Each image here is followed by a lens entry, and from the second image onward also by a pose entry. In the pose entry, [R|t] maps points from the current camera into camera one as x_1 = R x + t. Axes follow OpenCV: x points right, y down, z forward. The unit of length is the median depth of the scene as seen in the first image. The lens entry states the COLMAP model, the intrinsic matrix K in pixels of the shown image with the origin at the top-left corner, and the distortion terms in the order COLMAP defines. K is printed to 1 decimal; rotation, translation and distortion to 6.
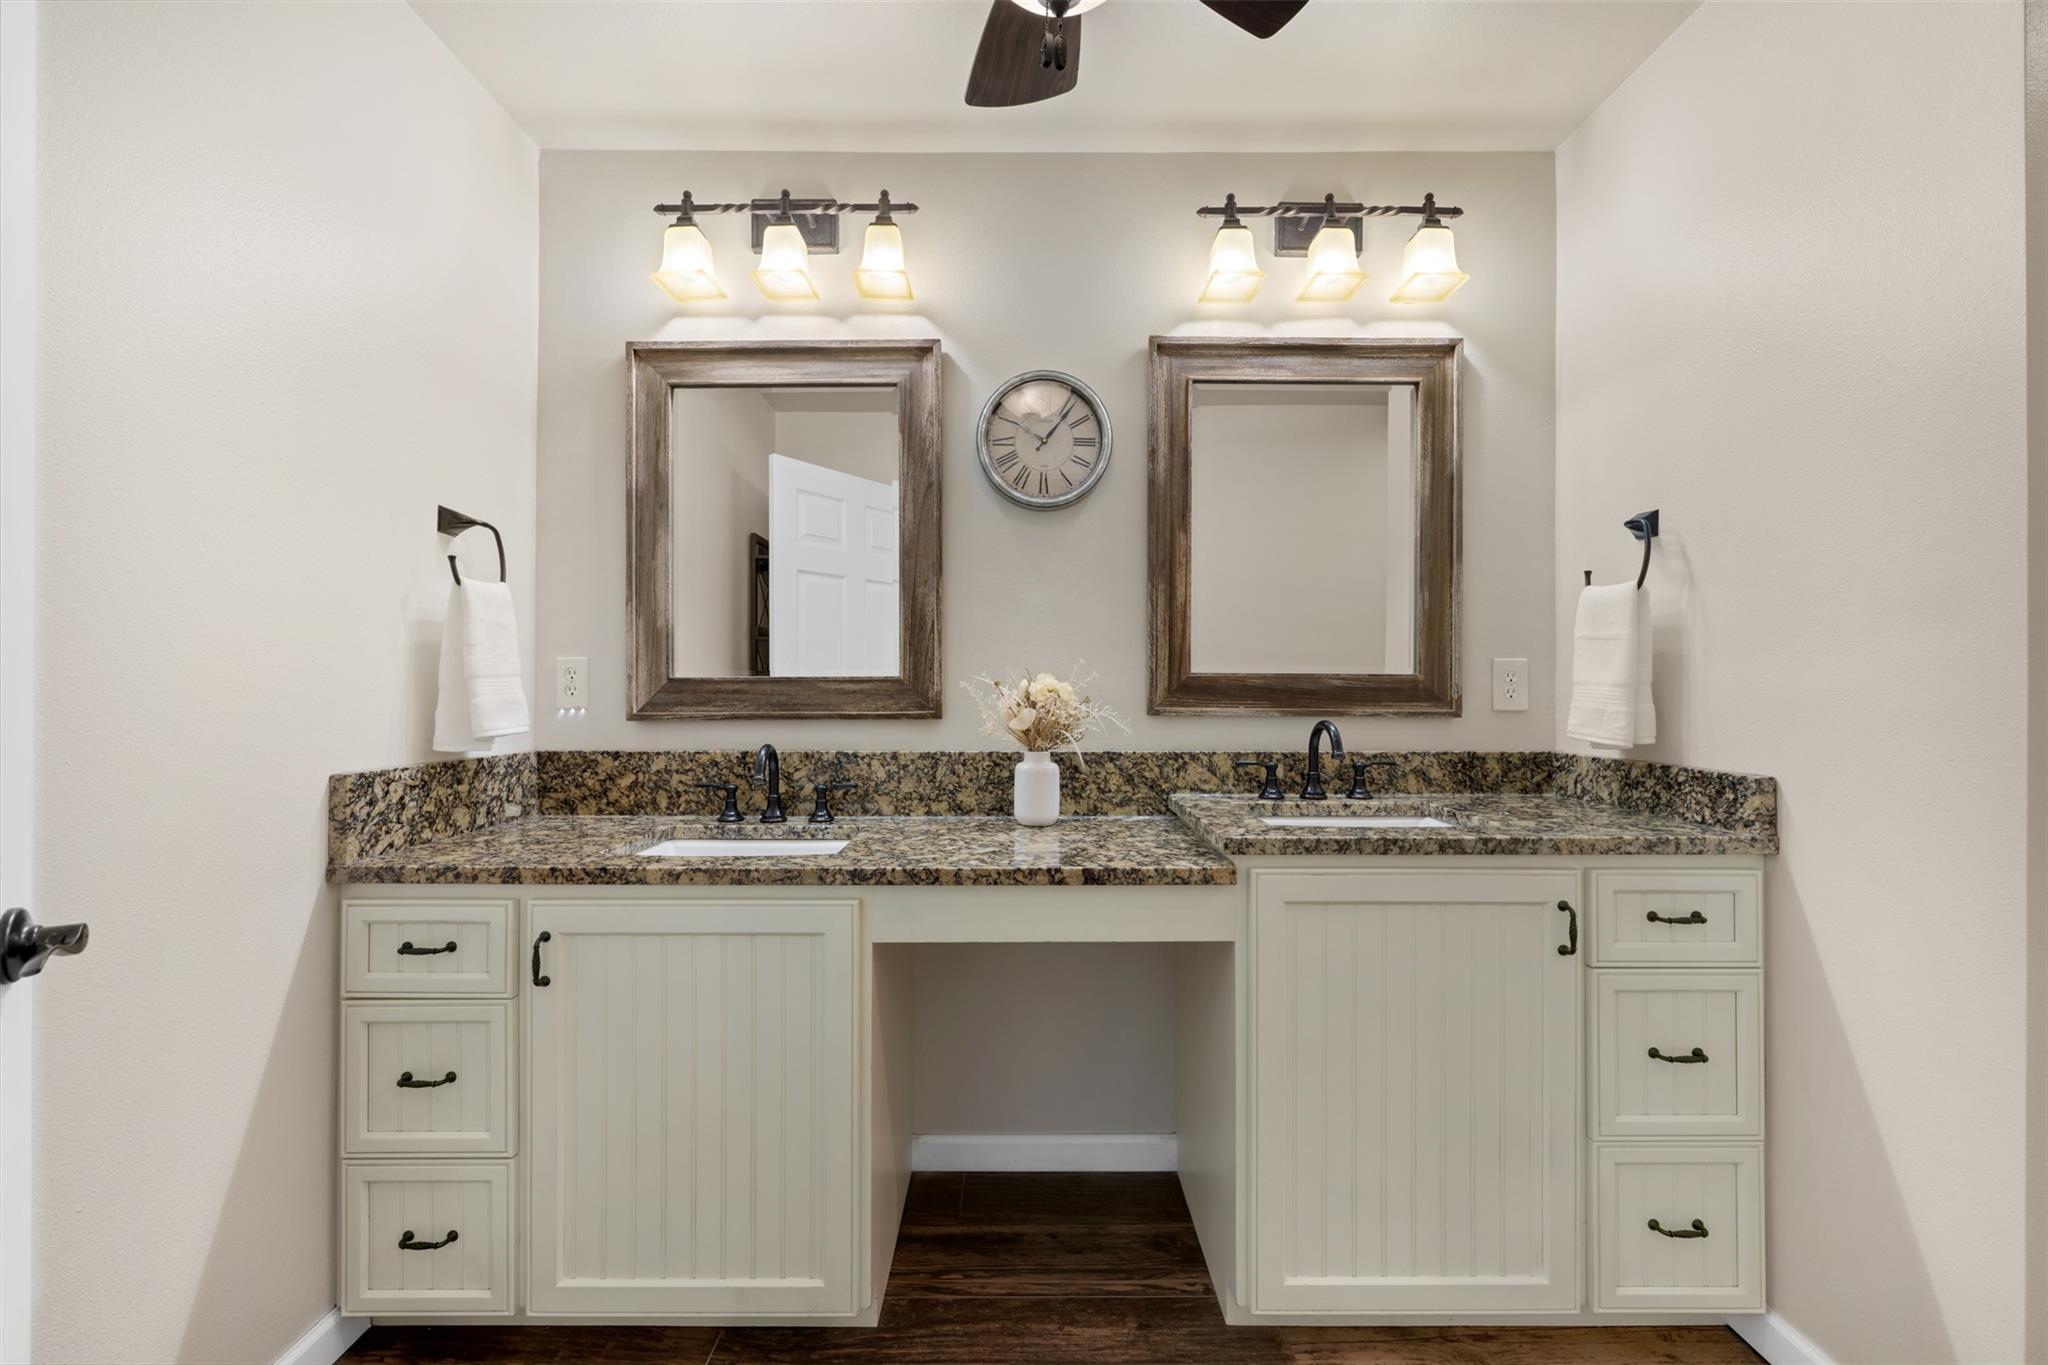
lens RADIAL K [[809.5, 0, 1022.6], [0, 809.5, 686.6], [0, 0, 1]] dist [-0.000717, 0.000135]
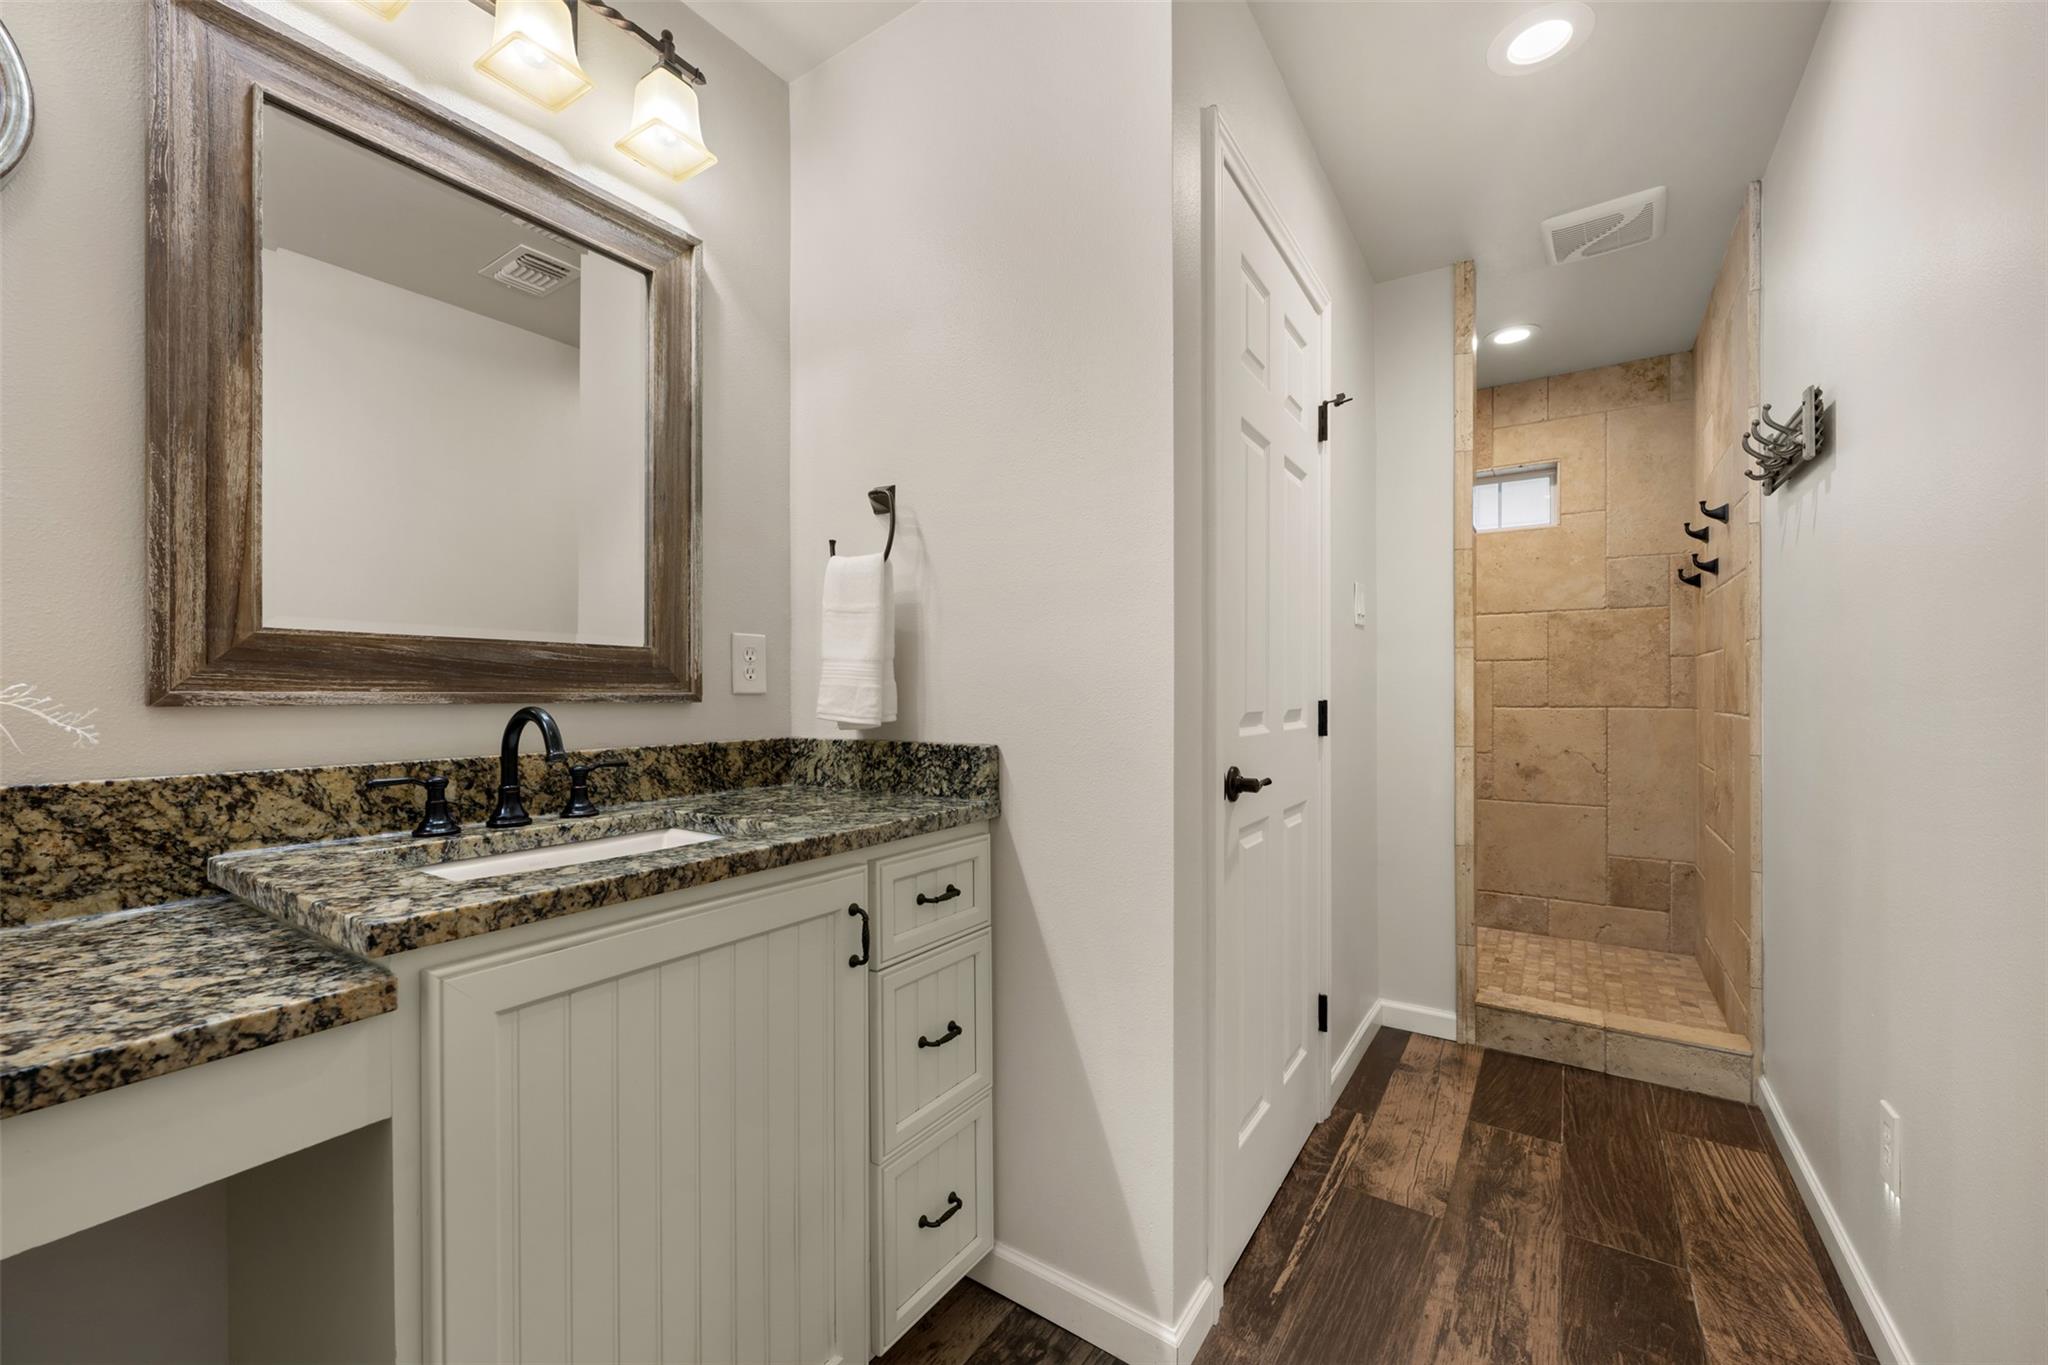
lens RADIAL K [[808.9, 0, 1020.4], [0, 808.9, 691.8], [0, 0, 1]] dist [0.000215, -0.000199]
pose [[0.560073, -0.004167, 0.828433, 0.042446], [0.005922, 0.999982, 0.001026, 0.029664], [-0.828422, 0.004331, 0.560088, 0.274520]]
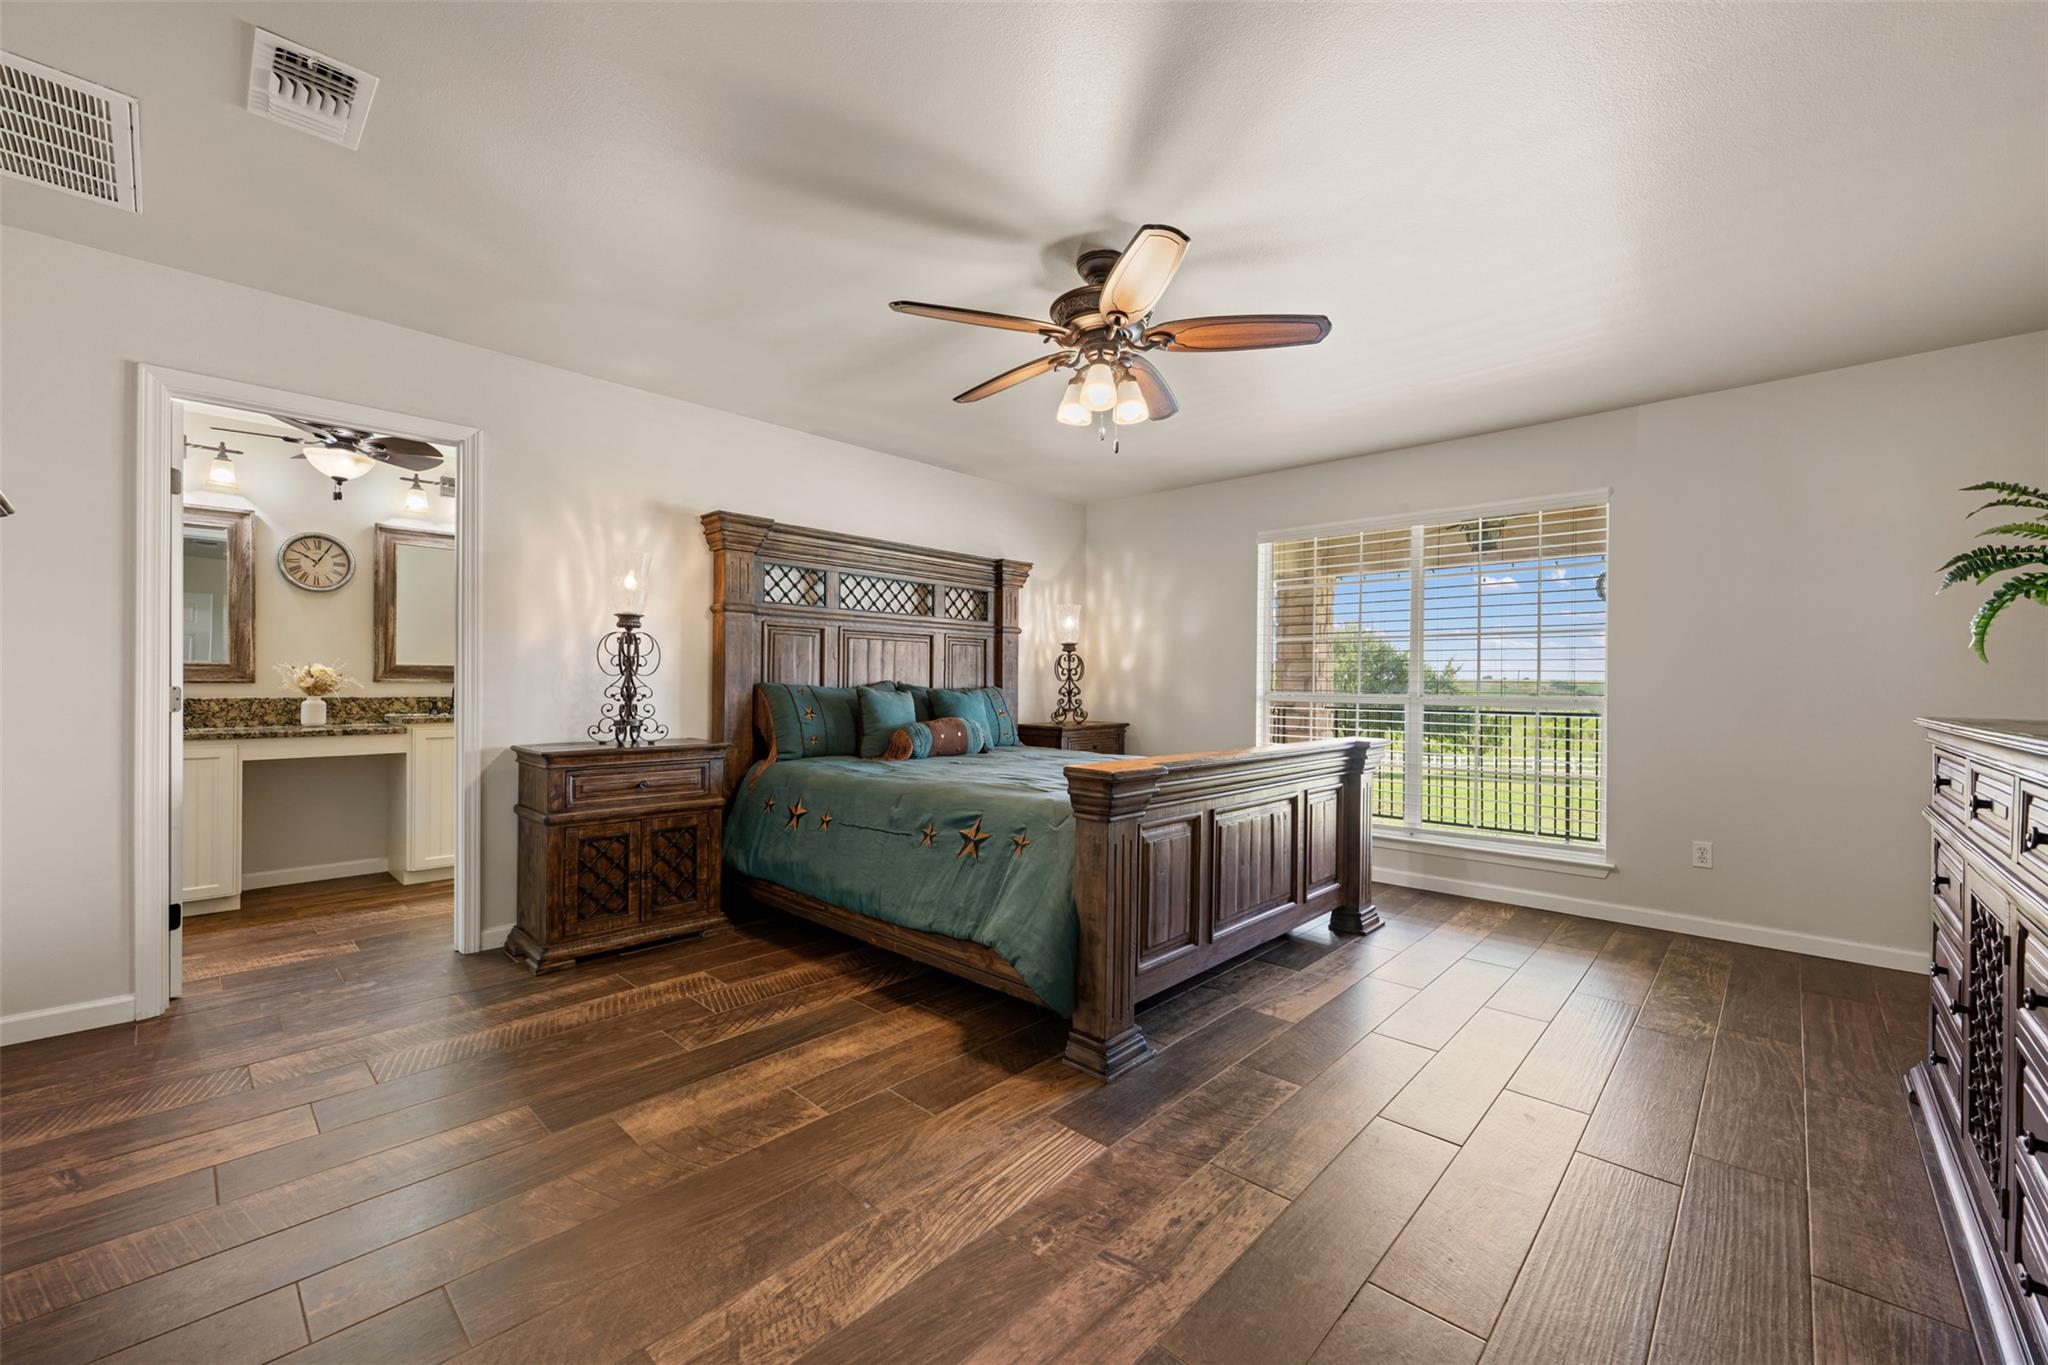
lens RADIAL K [[809.5, 0, 1022.6], [0, 809.5, 686.6], [0, 0, 1]] dist [-0.000717, 0.000135]
pose [[0.687922, 0.003060, 0.725779, -0.269315], [-0.008058, 0.999962, 0.003422, 0.026363], [-0.725740, -0.008202, 0.687920, -2.101362]]
